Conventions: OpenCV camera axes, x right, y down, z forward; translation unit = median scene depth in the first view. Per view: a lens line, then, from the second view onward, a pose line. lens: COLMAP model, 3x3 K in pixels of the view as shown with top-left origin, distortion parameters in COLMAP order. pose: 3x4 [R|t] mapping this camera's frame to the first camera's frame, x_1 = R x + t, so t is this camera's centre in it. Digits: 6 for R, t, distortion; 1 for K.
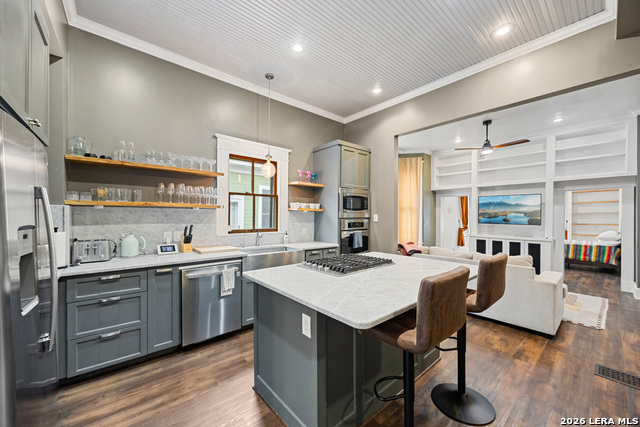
lens RADIAL K [[246.2, 0, 323.0], [0, 246.2, 216.9], [0, 0, 1]] dist [0.002095, -0.001199]
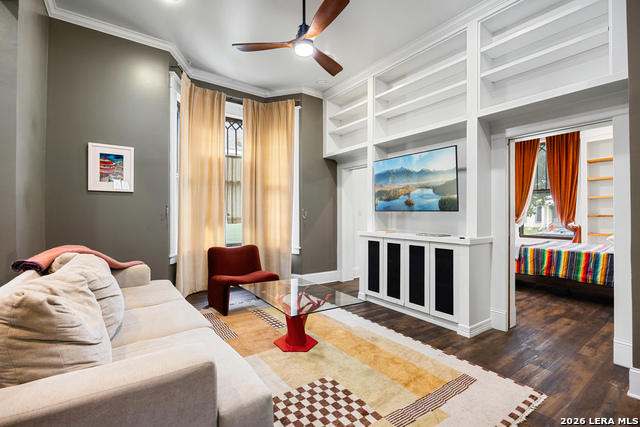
lens RADIAL K [[290.9, 0, 319.7], [0, 290.9, 212.4], [0, 0, 1]] dist [-0.009281, -0.000294]
pose [[0.996463, -0.001241, -0.084020, 0.844238], [0.000349, 0.999943, -0.010635, 0.053150], [0.084028, 0.010568, 0.996407, 0.523906]]
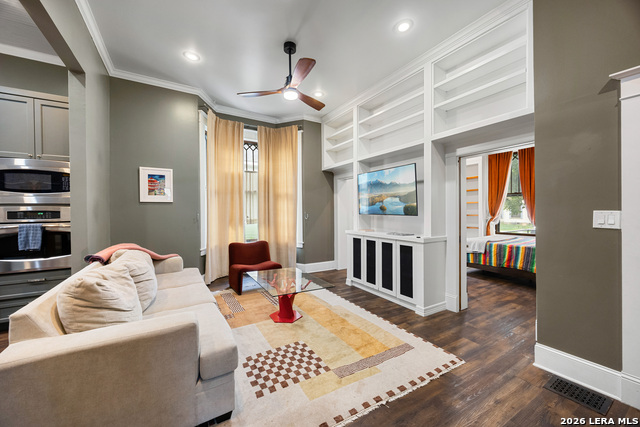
lens RADIAL K [[246.2, 0, 318.8], [0, 246.2, 211.9], [0, 0, 1]] dist [0.002095, -0.001199]
pose [[0.986225, -0.007726, -0.165232, 0.950170], [0.007541, 0.999970, -0.001745, 0.029810], [0.165240, 0.000475, 0.986253, 0.464254]]
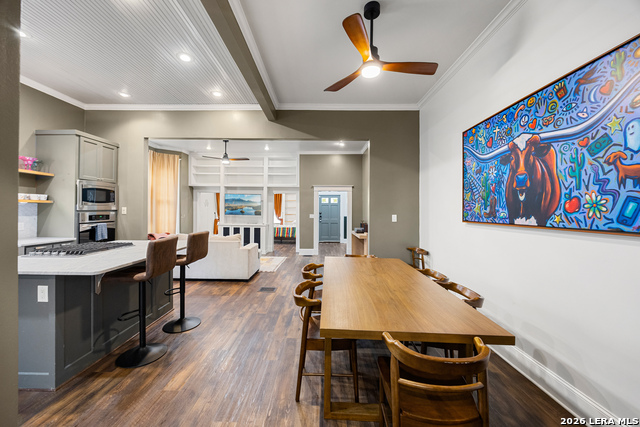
lens RADIAL K [[246.2, 0, 311.2], [0, 246.2, 210.6], [0, 0, 1]] dist [0.002095, -0.001199]
pose [[0.676804, 0.000661, 0.736163, -0.022073], [-0.006323, 0.999968, 0.004915, -0.005825], [-0.736136, -0.007982, 0.676786, -0.313153]]
